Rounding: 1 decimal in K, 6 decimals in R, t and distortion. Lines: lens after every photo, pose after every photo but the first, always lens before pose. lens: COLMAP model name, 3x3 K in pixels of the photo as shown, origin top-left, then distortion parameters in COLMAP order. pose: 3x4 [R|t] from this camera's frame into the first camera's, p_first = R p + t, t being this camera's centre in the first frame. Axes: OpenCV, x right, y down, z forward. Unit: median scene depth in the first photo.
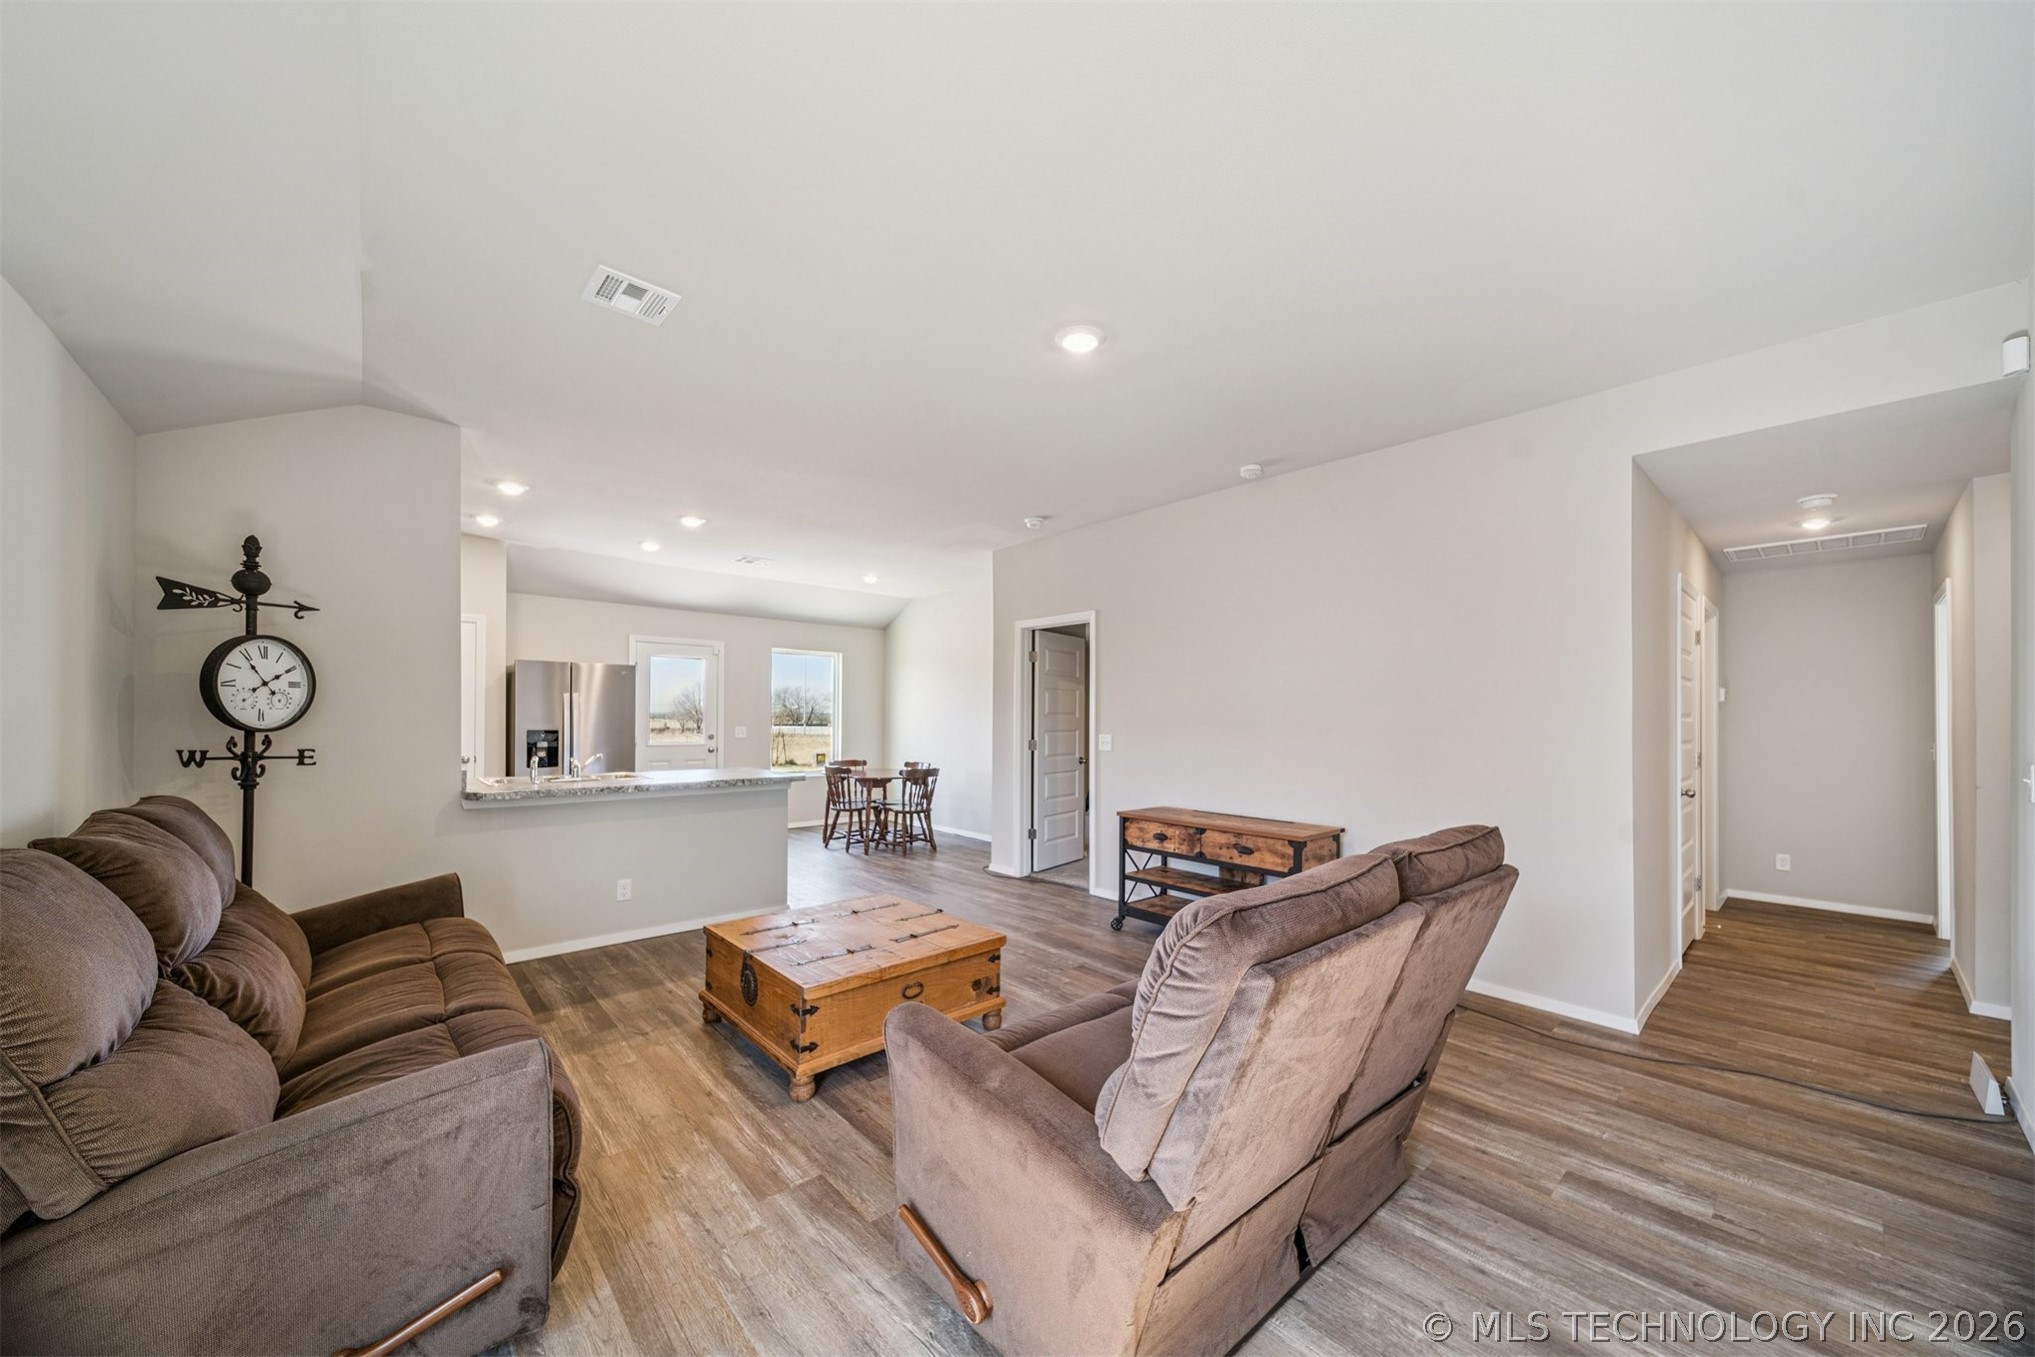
lens RADIAL K [[729.4, 0, 1030.1], [0, 729.4, 728.8], [0, 0, 1]] dist [0.000633, -0.000540]
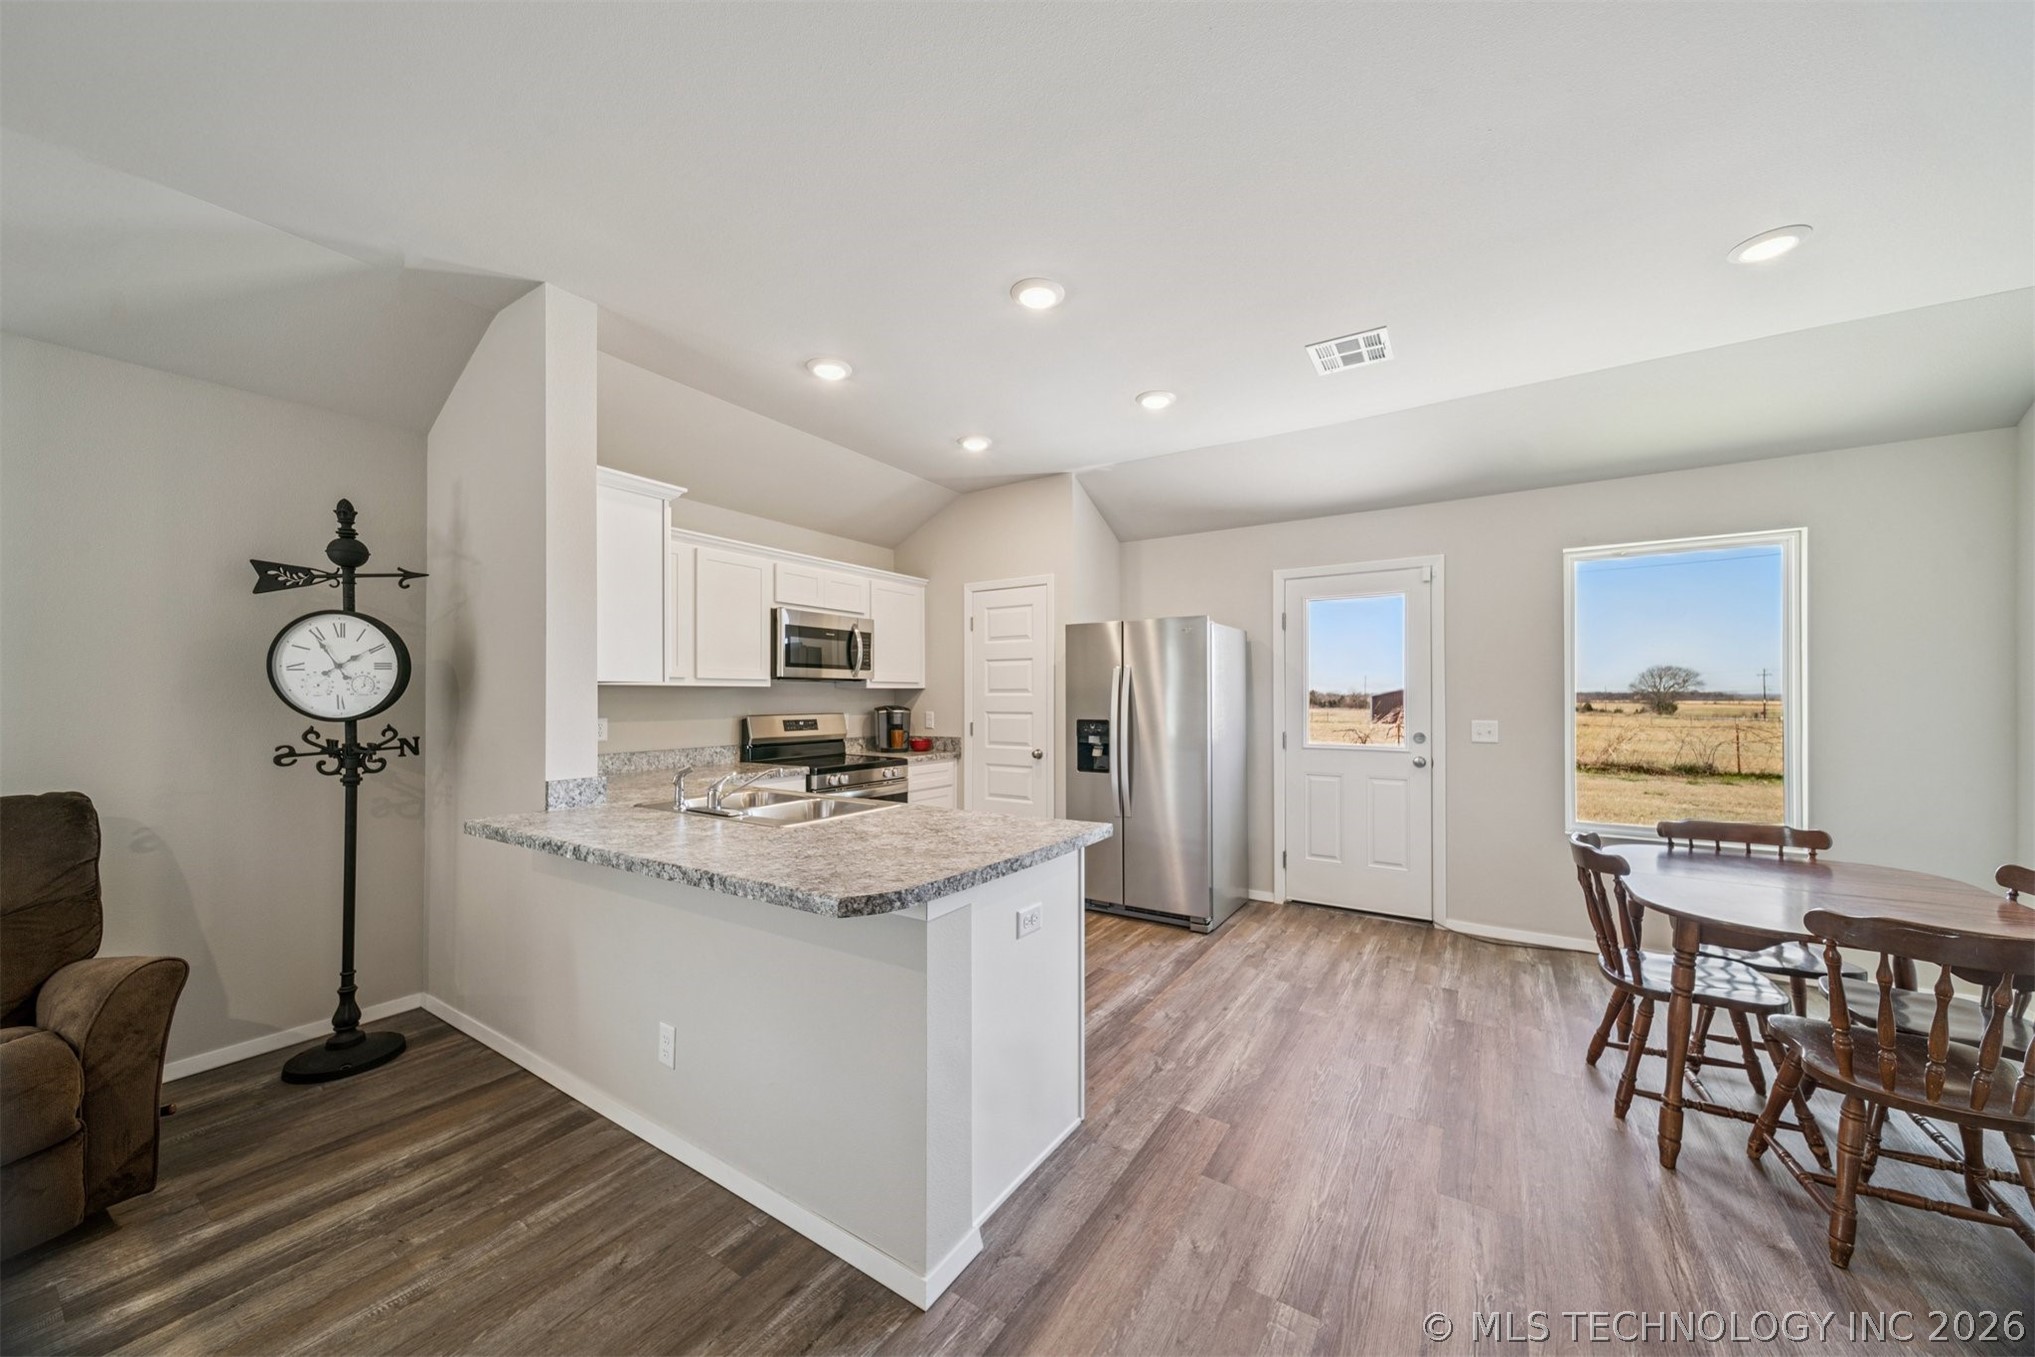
lens RADIAL K [[718.6, 0, 1025.3], [0, 718.6, 692.8], [0, 0, 1]] dist [0.006820, -0.001576]
pose [[0.253526, -0.014201, -0.967224, -0.010121], [-0.010985, 0.999785, -0.017559, -0.017832], [0.967266, 0.015076, 0.253316, 1.160388]]
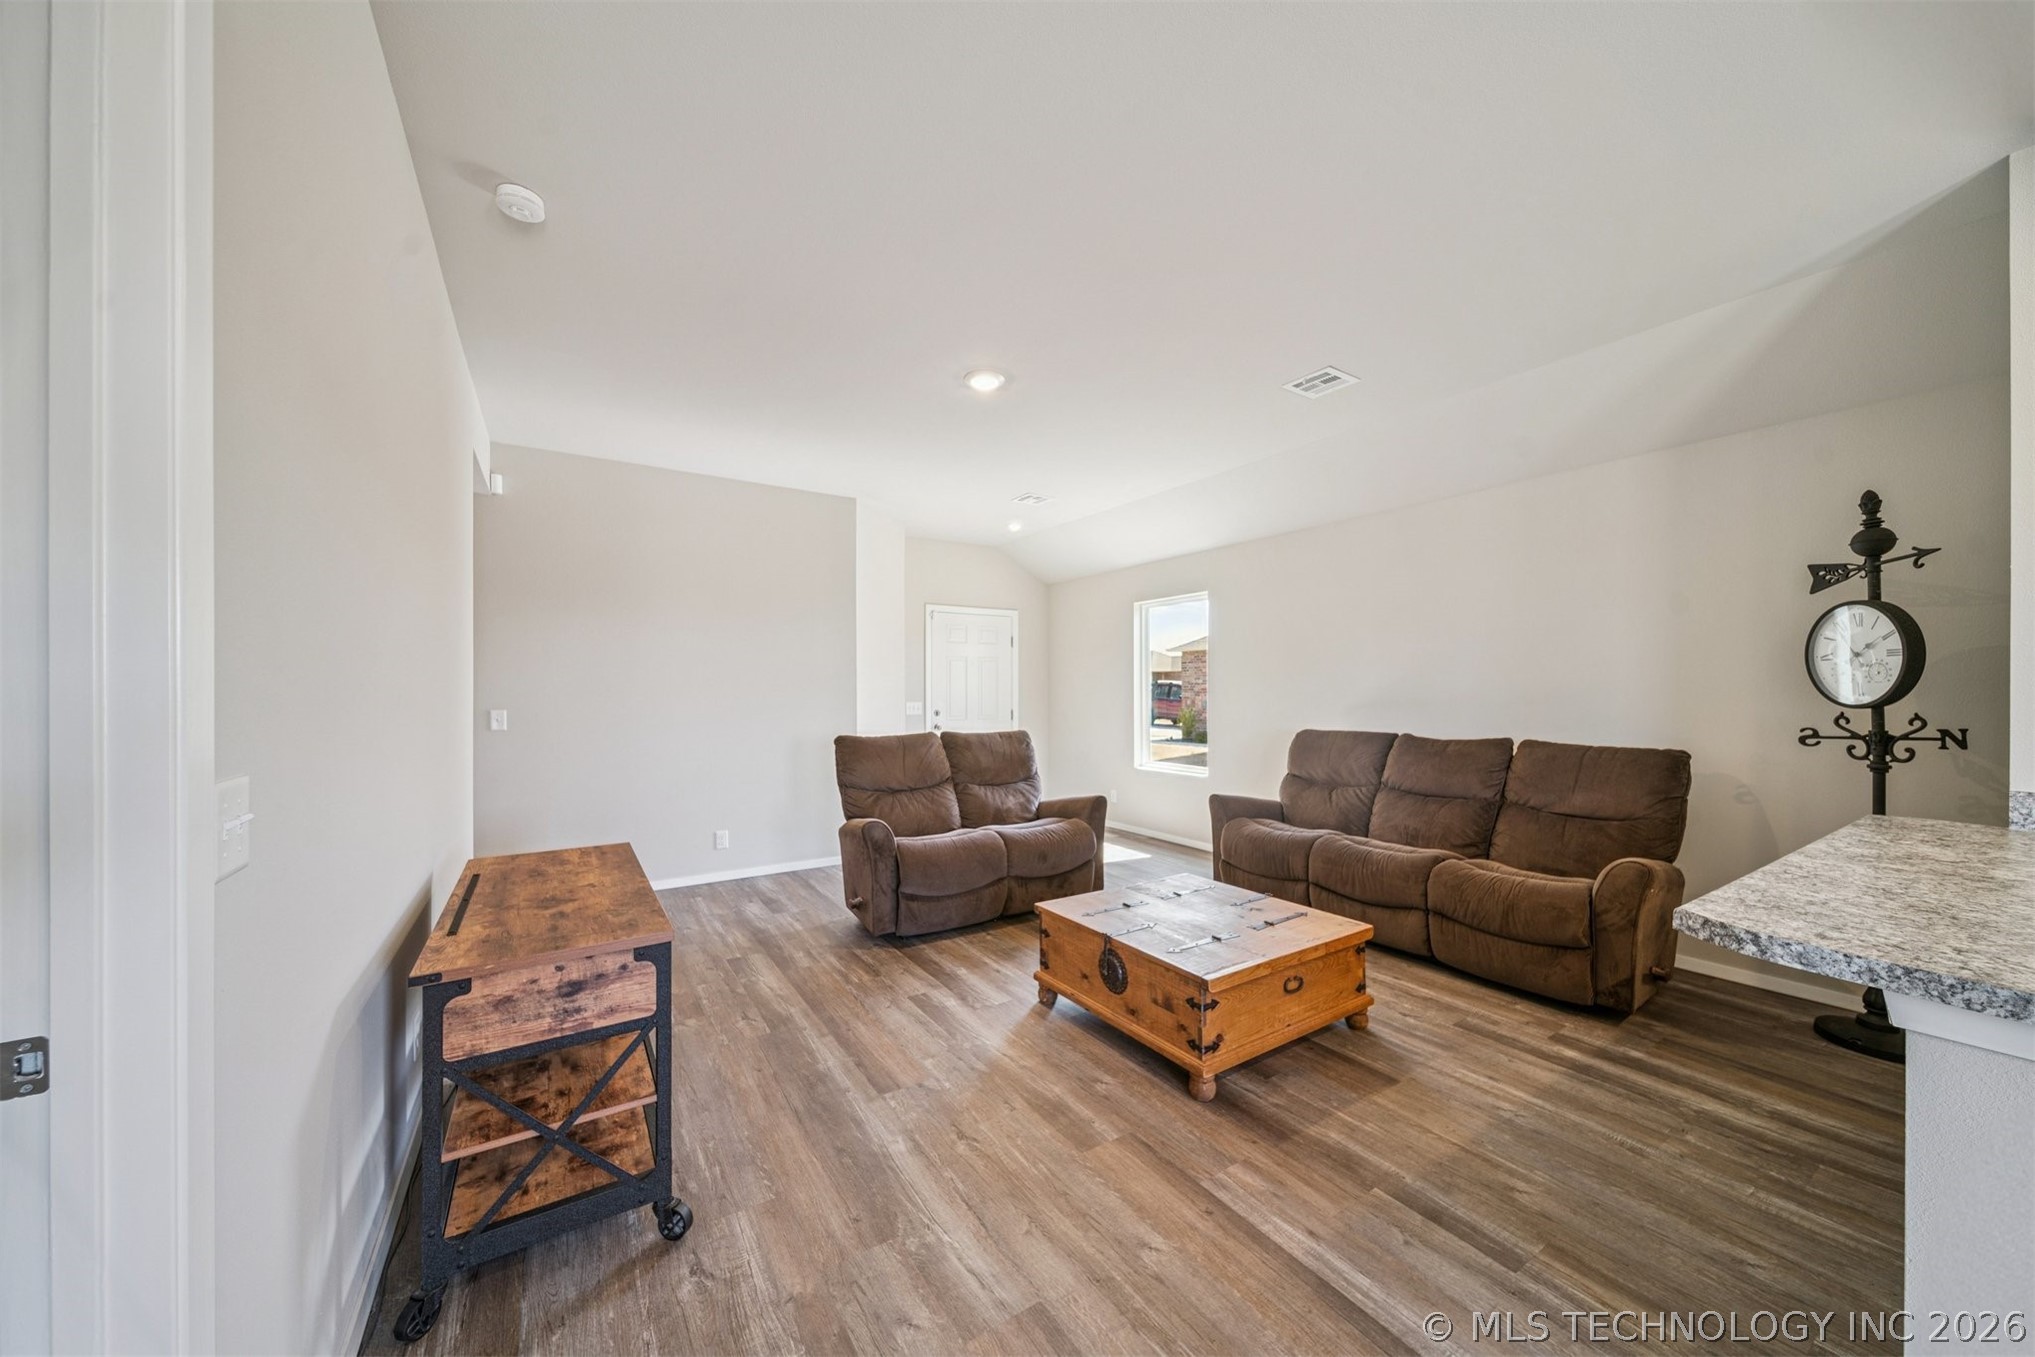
lens RADIAL K [[718.6, 0, 1040.5], [0, 718.6, 695.0], [0, 0, 1]] dist [0.006820, -0.001576]
pose [[-0.988865, -0.008713, 0.148562, -0.139526], [-0.005145, 0.999689, 0.024387, -0.021460], [-0.148728, 0.023351, -0.988602, 1.498326]]
